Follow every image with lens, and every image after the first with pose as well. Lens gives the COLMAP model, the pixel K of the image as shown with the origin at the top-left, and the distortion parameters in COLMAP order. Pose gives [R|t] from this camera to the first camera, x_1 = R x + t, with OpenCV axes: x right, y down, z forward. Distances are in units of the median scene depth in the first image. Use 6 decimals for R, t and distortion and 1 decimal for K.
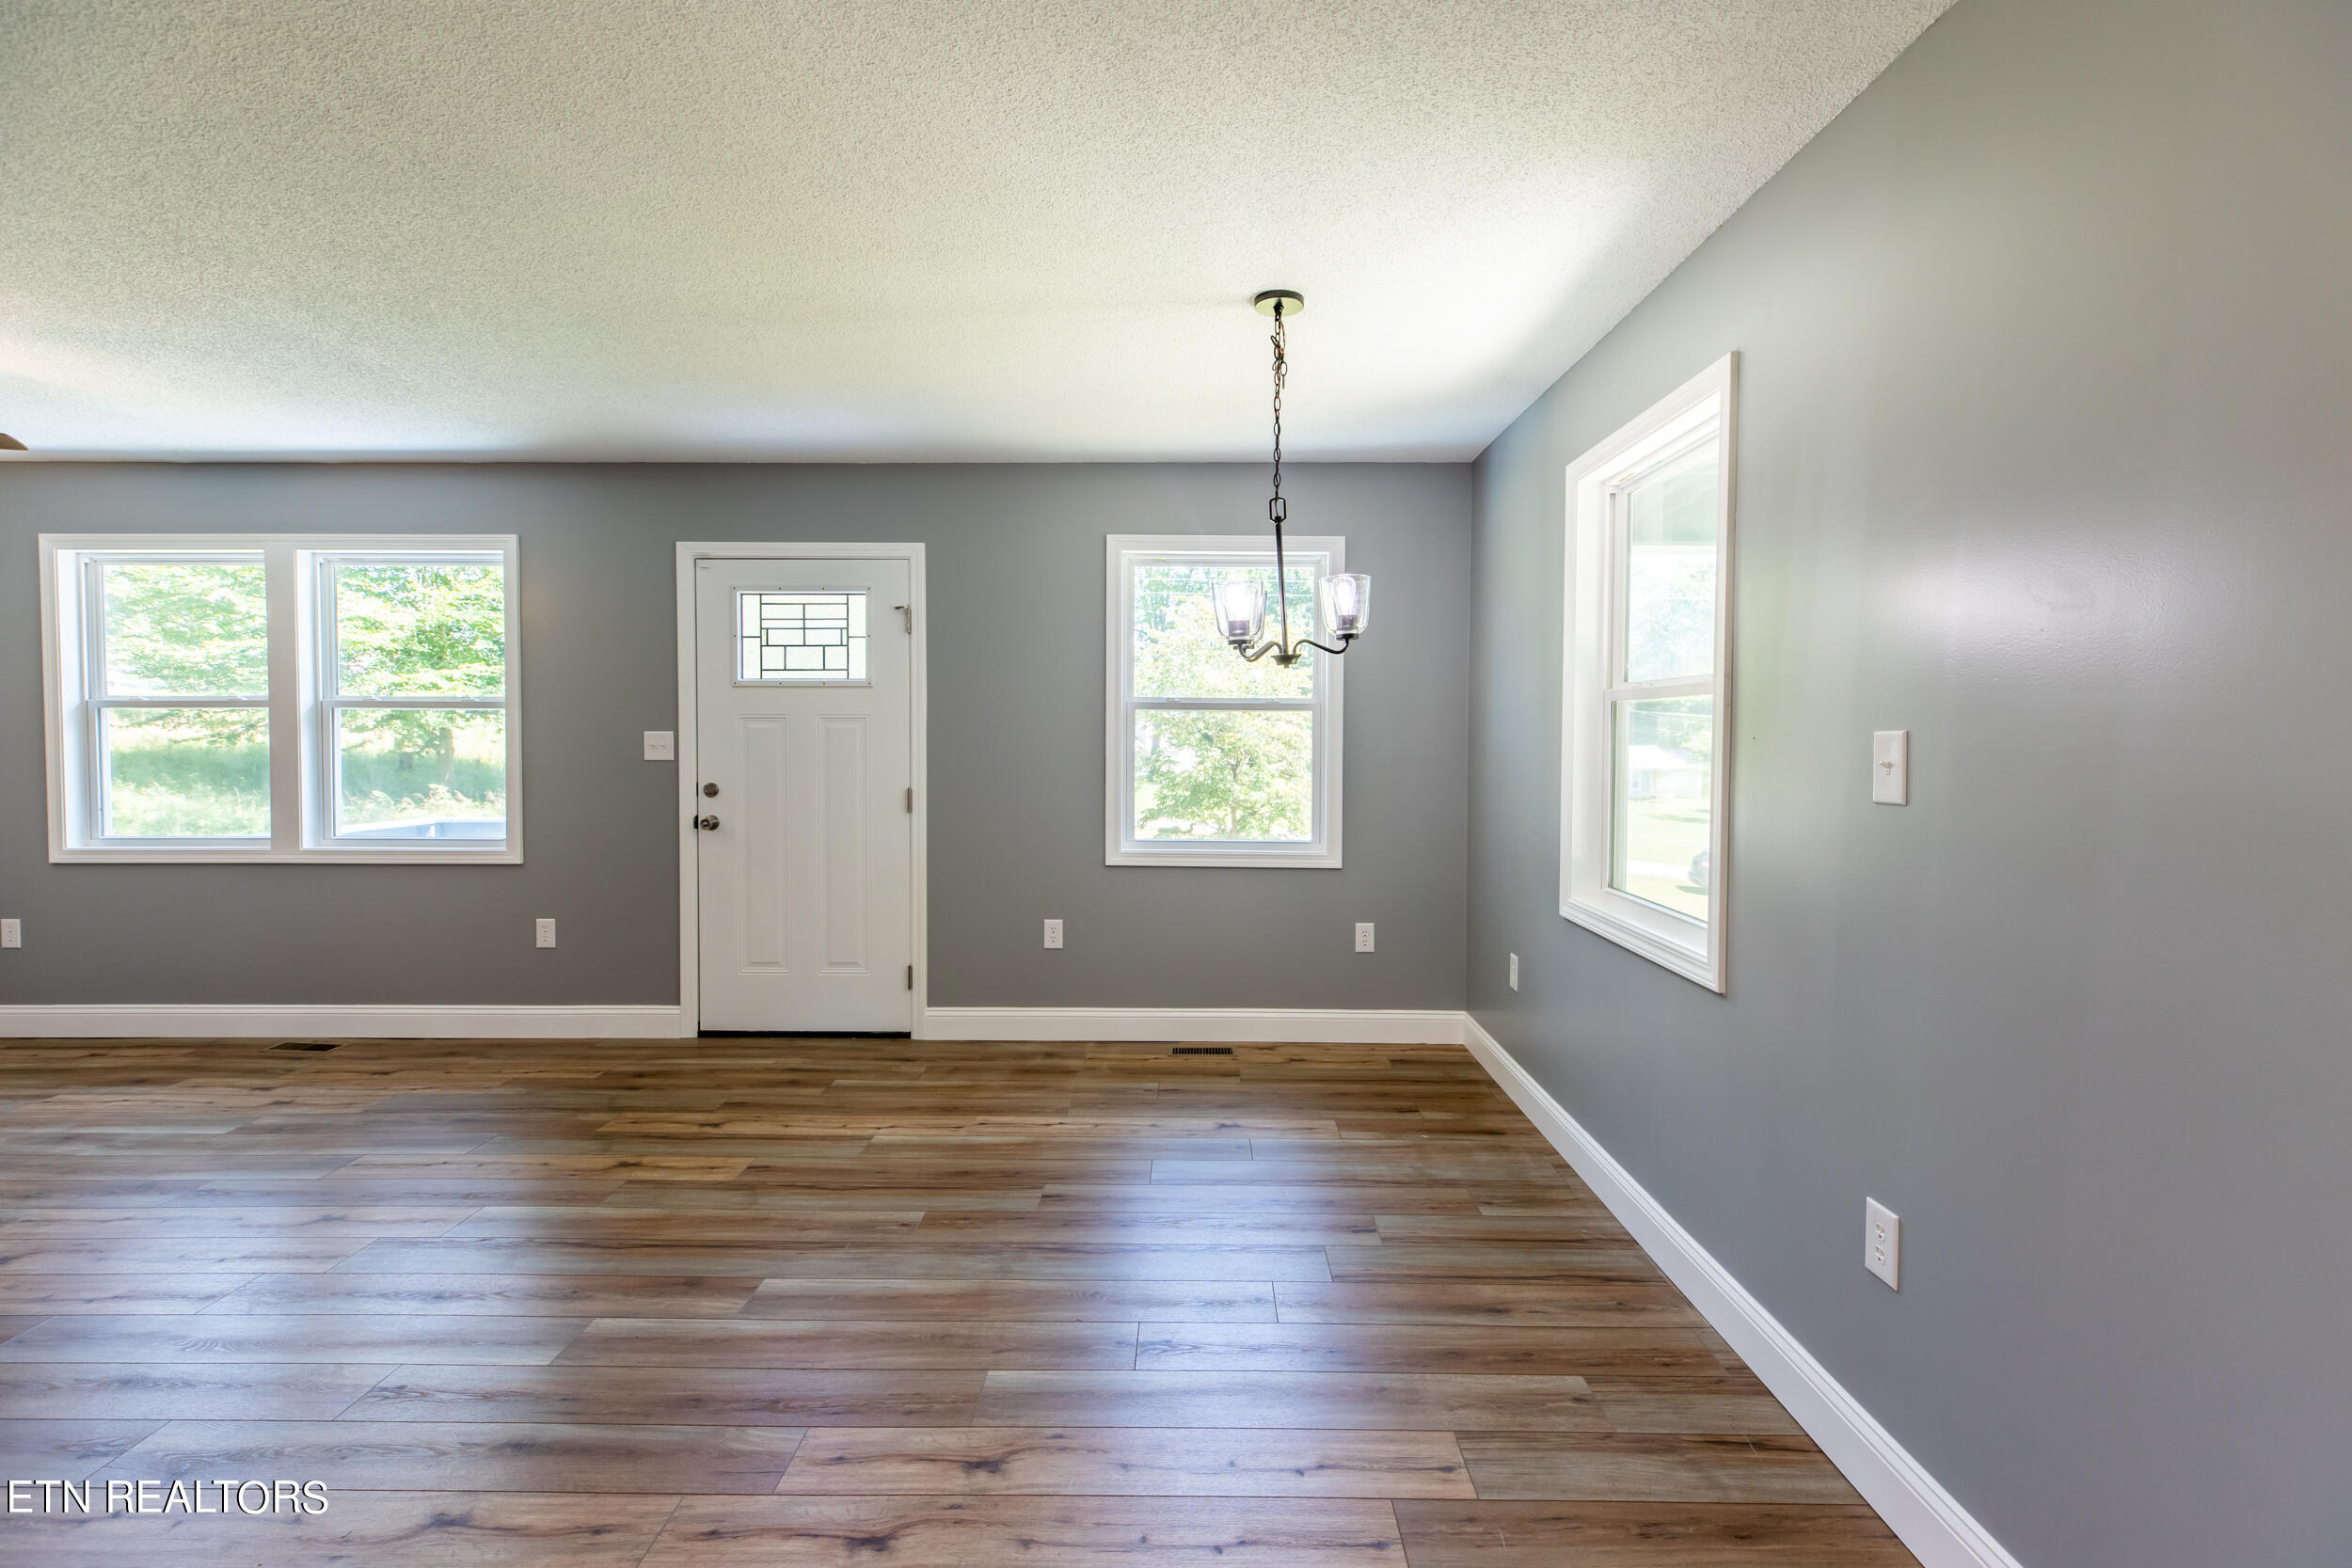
lens RADIAL K [[1054.2, 0, 1173.7], [0, 1054.2, 748.6], [0, 0, 1]] dist [0.009017, 0.000073]
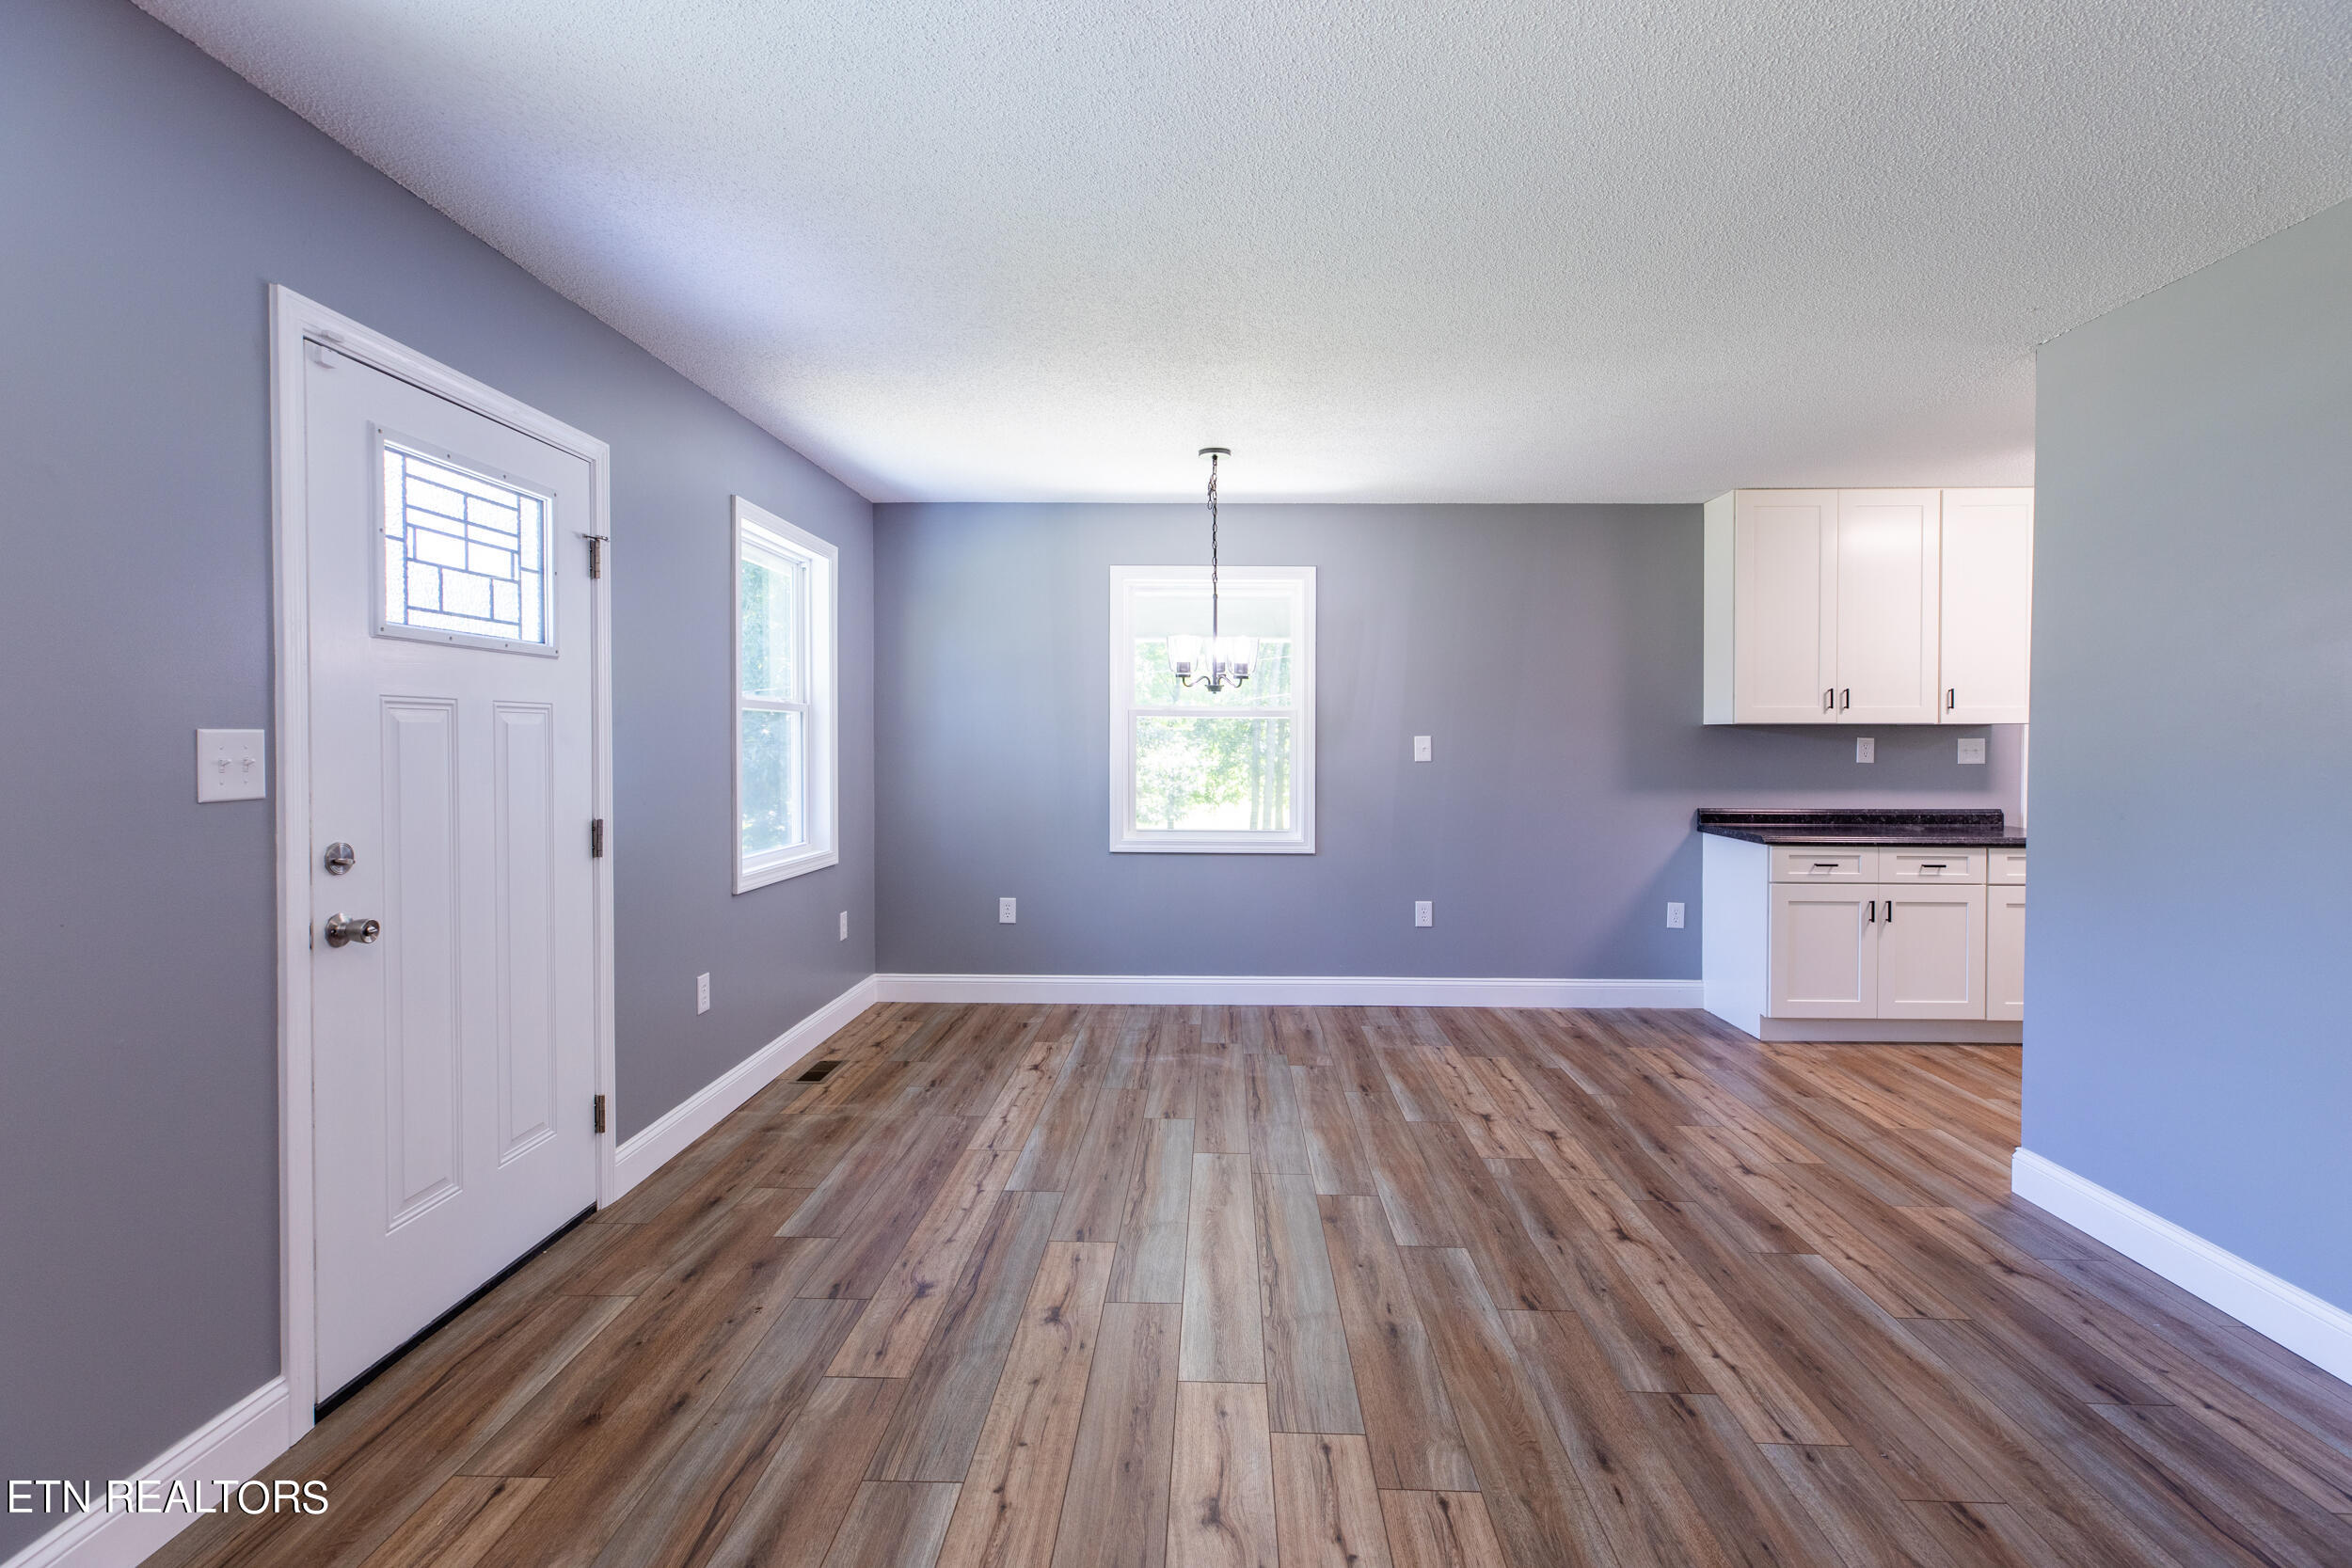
lens RADIAL K [[1095.0, 0, 1177.7], [0, 1095.0, 726.6], [0, 0, 1]] dist [0.010648, 0.000194]
pose [[0.017549, 0.007166, 0.999820, -0.946174], [0.009558, 0.999927, -0.007335, -0.011049], [-0.999800, 0.009685, 0.017479, 0.656661]]
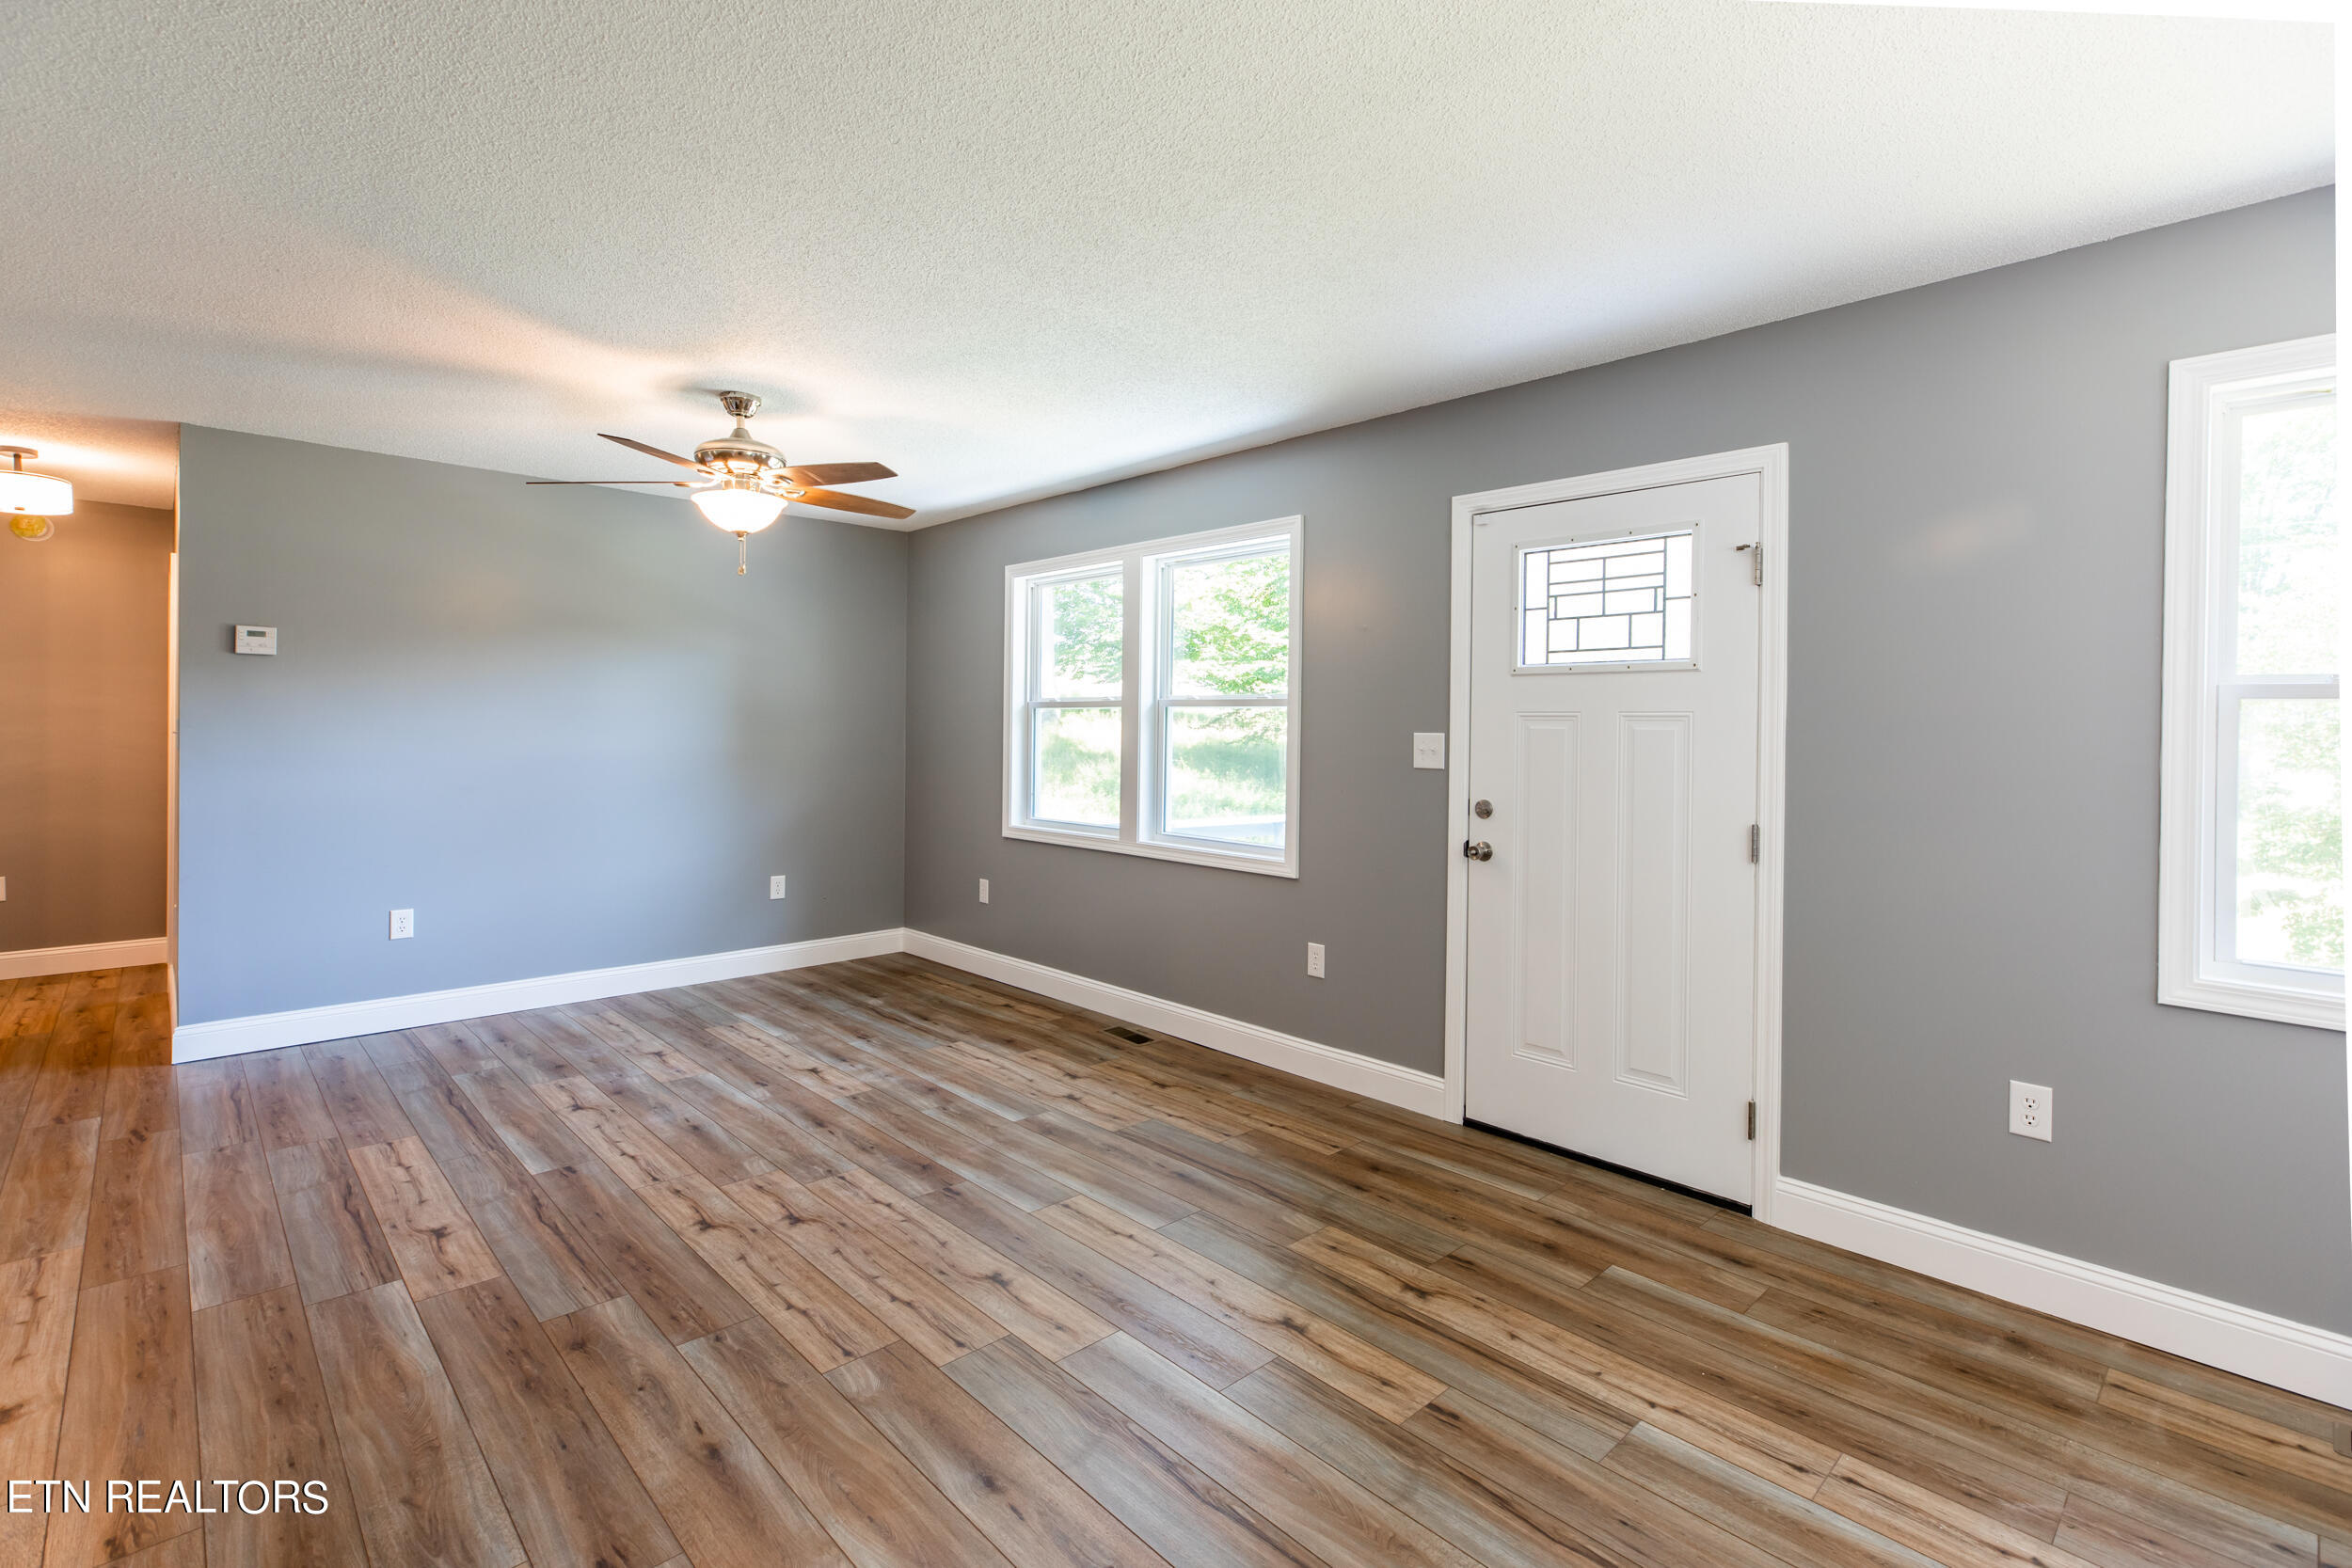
lens RADIAL K [[1074.8, 0, 1222.5], [0, 1074.8, 727.2], [0, 0, 1]] dist [0.005251, -0.000491]
pose [[0.716102, 0.006803, -0.697962, -0.025754], [-0.024040, 0.999600, -0.014922, -0.004723], [0.697581, 0.027464, 0.715979, 0.311248]]
